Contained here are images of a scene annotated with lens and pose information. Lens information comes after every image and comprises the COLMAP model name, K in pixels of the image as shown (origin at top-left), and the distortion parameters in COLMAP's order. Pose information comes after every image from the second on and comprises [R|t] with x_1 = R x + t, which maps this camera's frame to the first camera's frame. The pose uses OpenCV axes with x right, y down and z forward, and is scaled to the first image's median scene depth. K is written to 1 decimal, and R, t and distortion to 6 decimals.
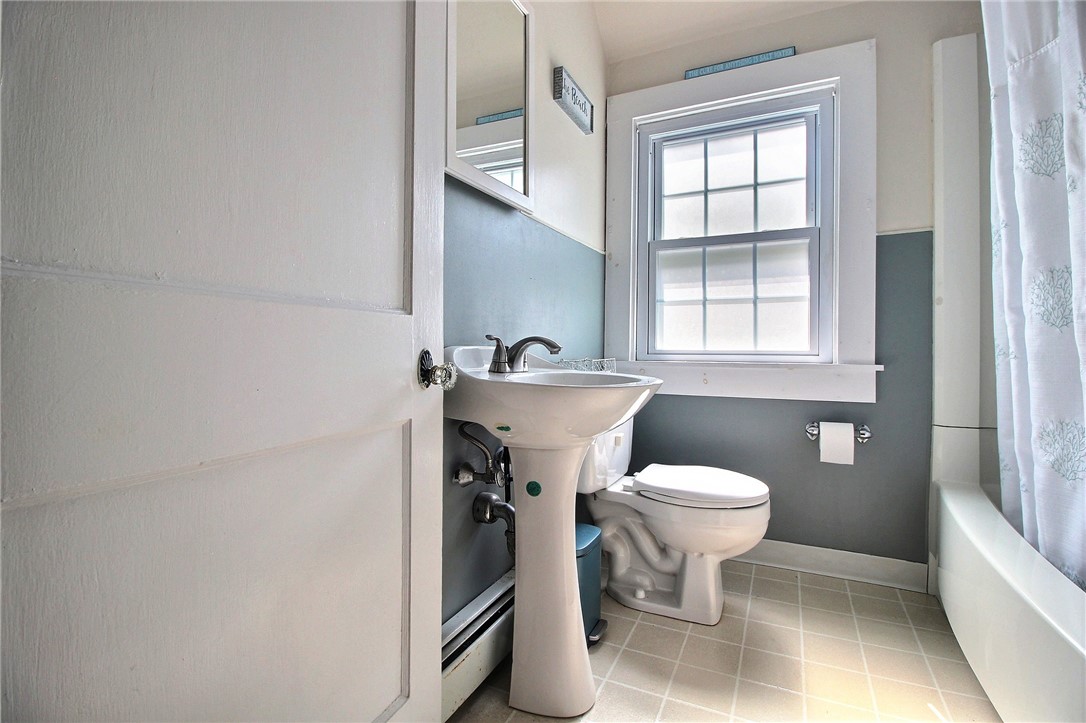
lens RADIAL K [[502.3, 0, 543.5], [0, 502.3, 355.3], [0, 0, 1]] dist [-0.014083, -0.003653]
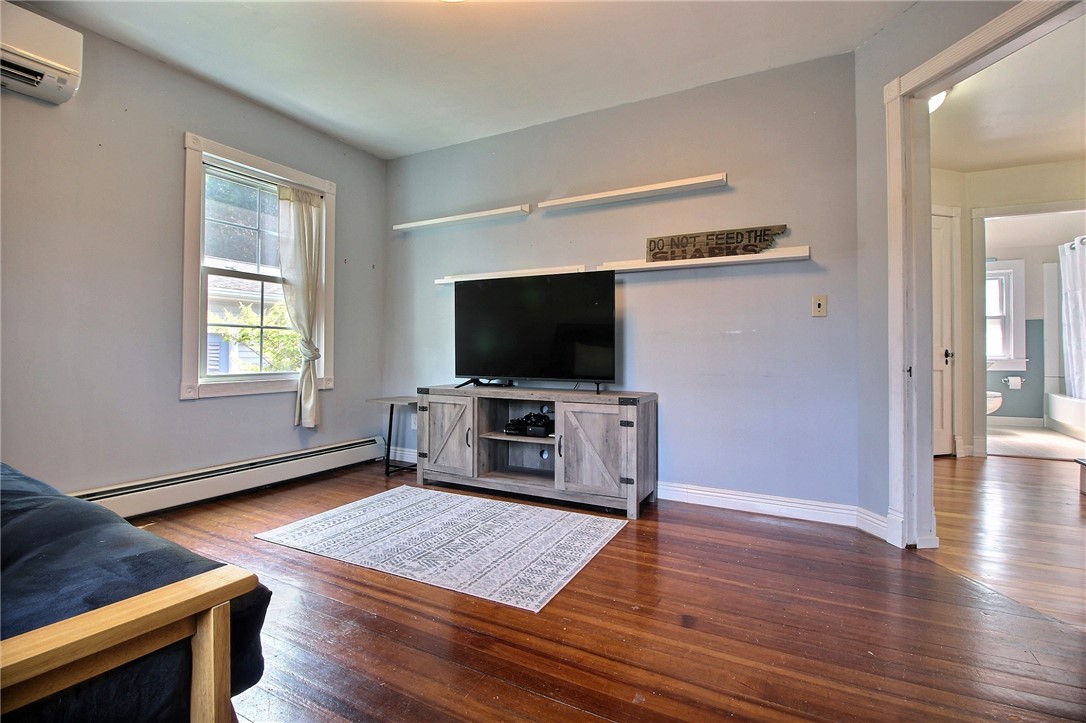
lens RADIAL K [[502.3, 0, 542.8], [0, 502.3, 355.7], [0, 0, 1]] dist [-0.014083, -0.003653]
pose [[0.998742, 0.000357, -0.050142, -2.436316], [-0.001178, 0.999866, -0.016340, 0.054446], [0.050130, 0.016378, 0.998608, -2.500837]]
